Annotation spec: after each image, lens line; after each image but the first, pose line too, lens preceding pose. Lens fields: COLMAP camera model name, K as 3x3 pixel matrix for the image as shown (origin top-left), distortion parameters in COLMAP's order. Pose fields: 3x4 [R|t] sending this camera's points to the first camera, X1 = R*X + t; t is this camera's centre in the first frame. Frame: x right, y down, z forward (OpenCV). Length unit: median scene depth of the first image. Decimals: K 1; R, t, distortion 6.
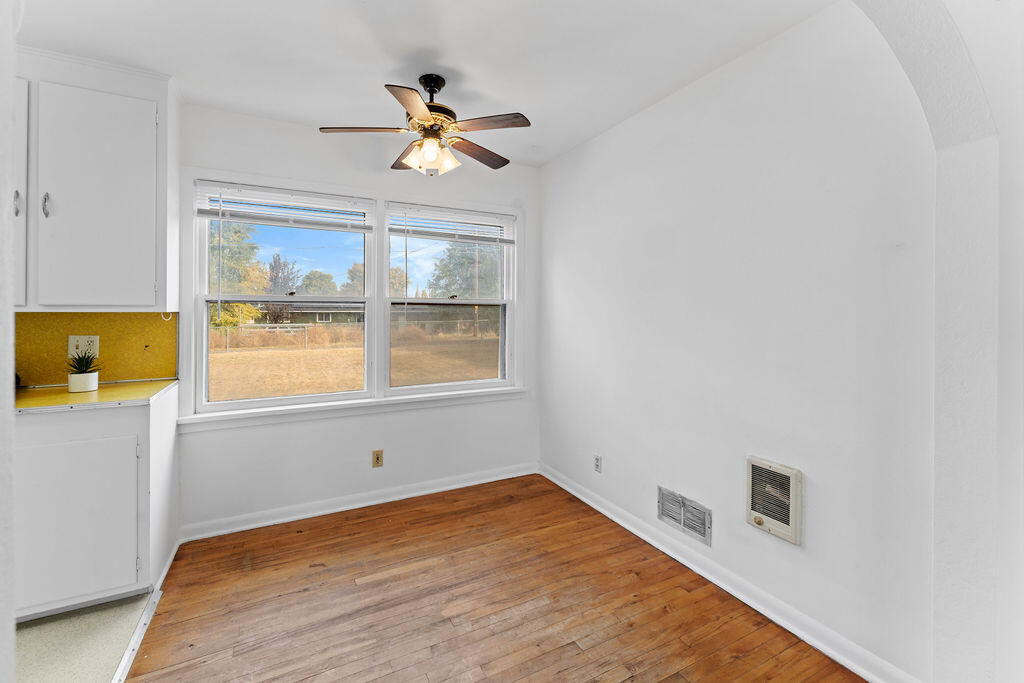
lens RADIAL K [[435.1, 0, 507.4], [0, 435.1, 311.0], [0, 0, 1]] dist [-0.001469, -0.000103]
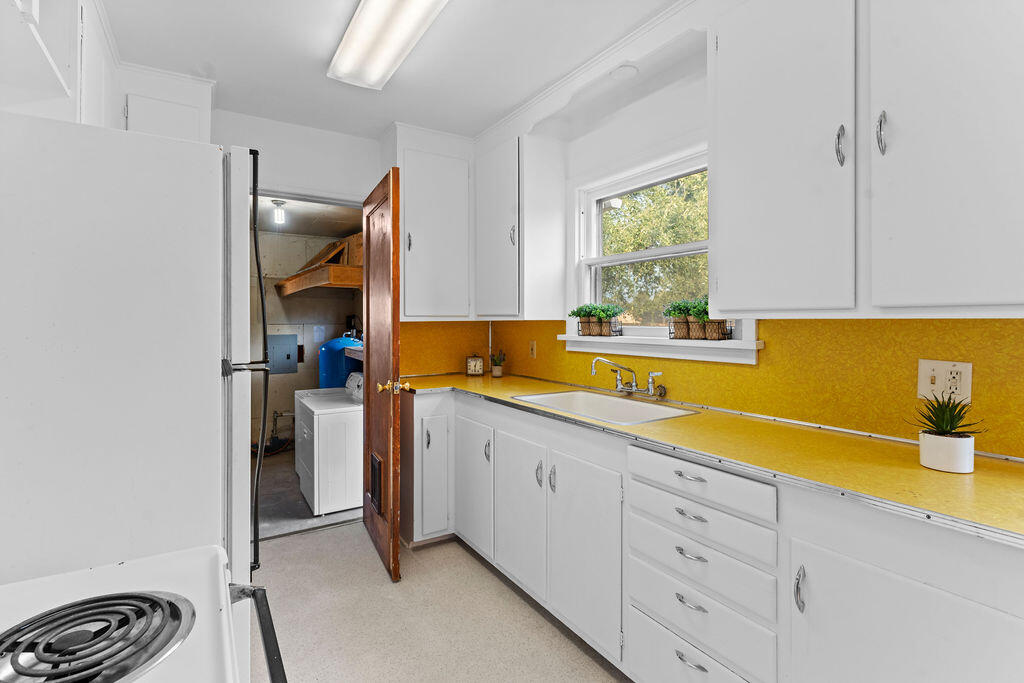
lens RADIAL K [[485.4, 0, 512.0], [0, 485.4, 318.9], [0, 0, 1]] dist [0.002121, 0.000016]
pose [[0.089992, -0.005734, -0.995926, -0.410284], [0.002530, 0.999982, -0.005529, 0.004613], [0.995939, -0.002022, 0.090005, 0.398697]]
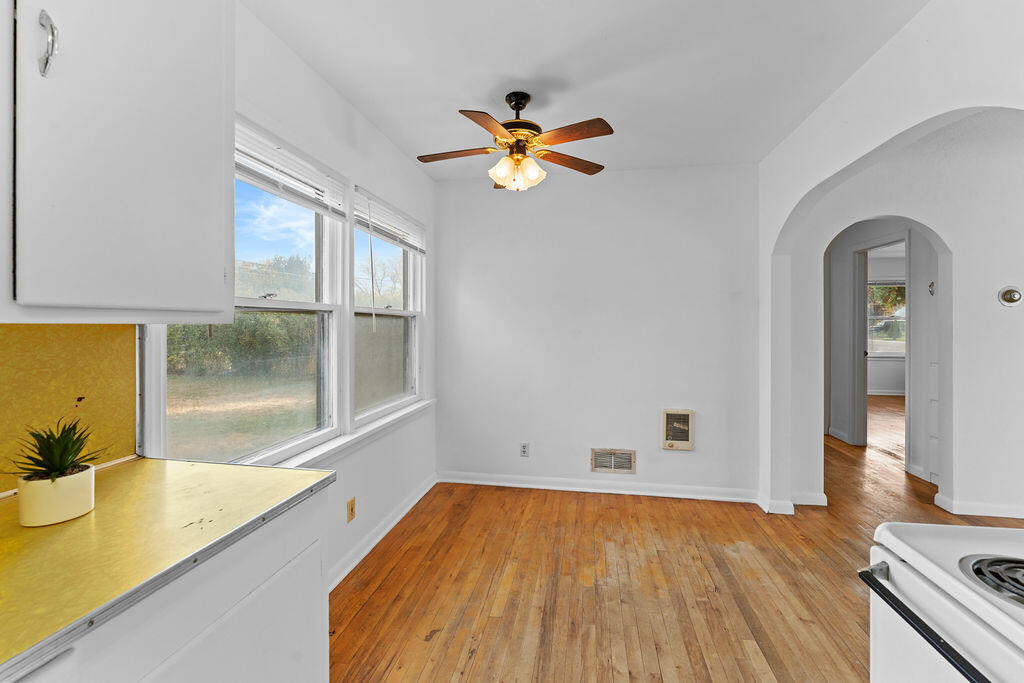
lens RADIAL K [[429.7, 0, 515.3], [0, 429.7, 326.0], [0, 0, 1]] dist [-0.001276, -0.000102]
pose [[0.607760, -0.003537, 0.794113, -0.978504], [-0.001373, 0.999984, 0.005505, 0.001753], [-0.794119, -0.004436, 0.607746, 0.388927]]
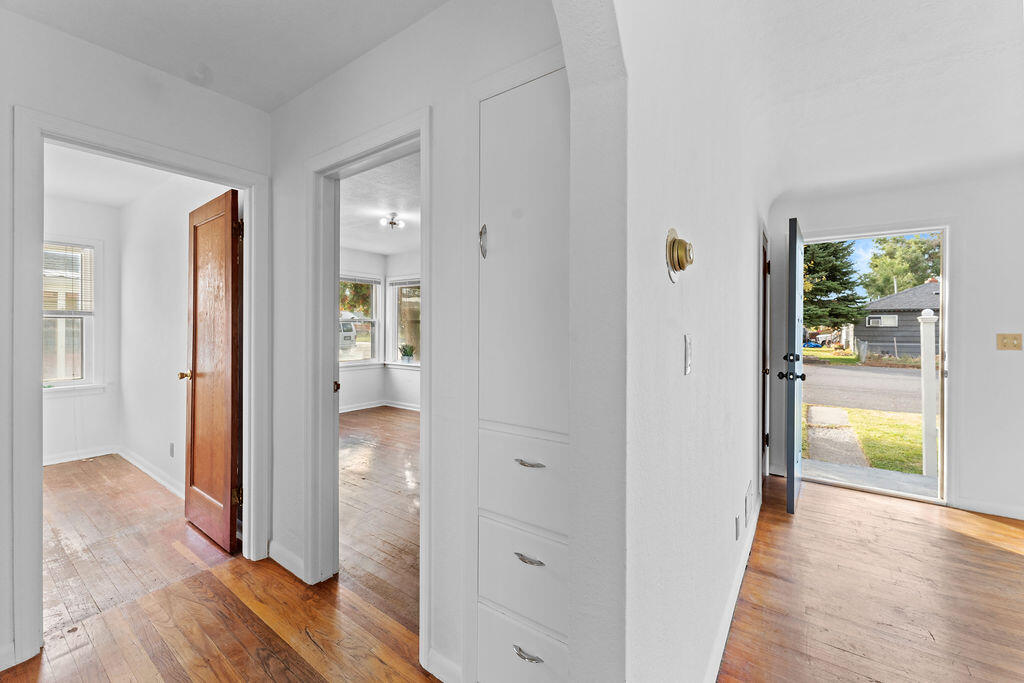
lens RADIAL K [[411.9, 0, 510.2], [0, 411.9, 331.8], [0, 0, 1]] dist [-0.000377, 0.000226]
pose [[-0.447153, -0.009808, 0.894403, 0.588205], [-0.008593, 0.999941, 0.006669, 0.003379], [-0.894416, -0.004704, -0.447211, 0.373964]]
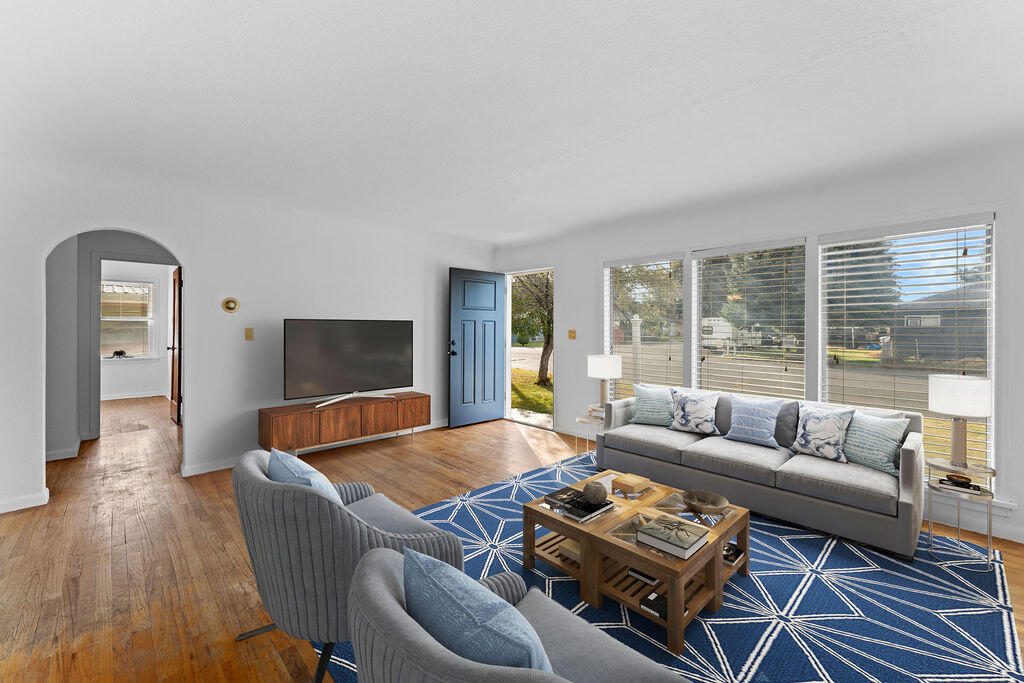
lens RADIAL K [[411.9, 0, 510.2], [0, 411.9, 331.8], [0, 0, 1]] dist [-0.000377, 0.000226]
pose [[-0.279570, -0.007674, 0.960095, -0.995080], [-0.010223, 0.999935, 0.005016, 0.006472], [-0.960071, -0.008413, -0.279630, -0.640560]]
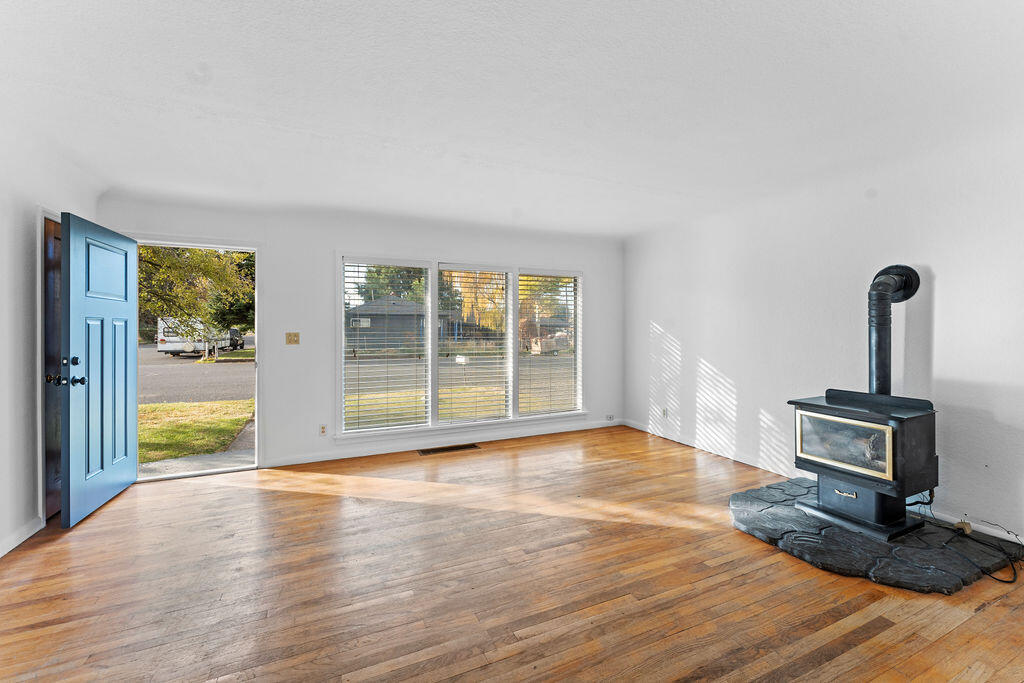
lens RADIAL K [[411.9, 0, 510.2], [0, 411.9, 331.8], [0, 0, 1]] dist [-0.000377, 0.000226]
pose [[-0.997912, 0.003120, 0.064516, -0.010261], [0.003201, 0.999994, 0.001146, 0.002023], [-0.064512, 0.001351, -0.997916, 0.127267]]
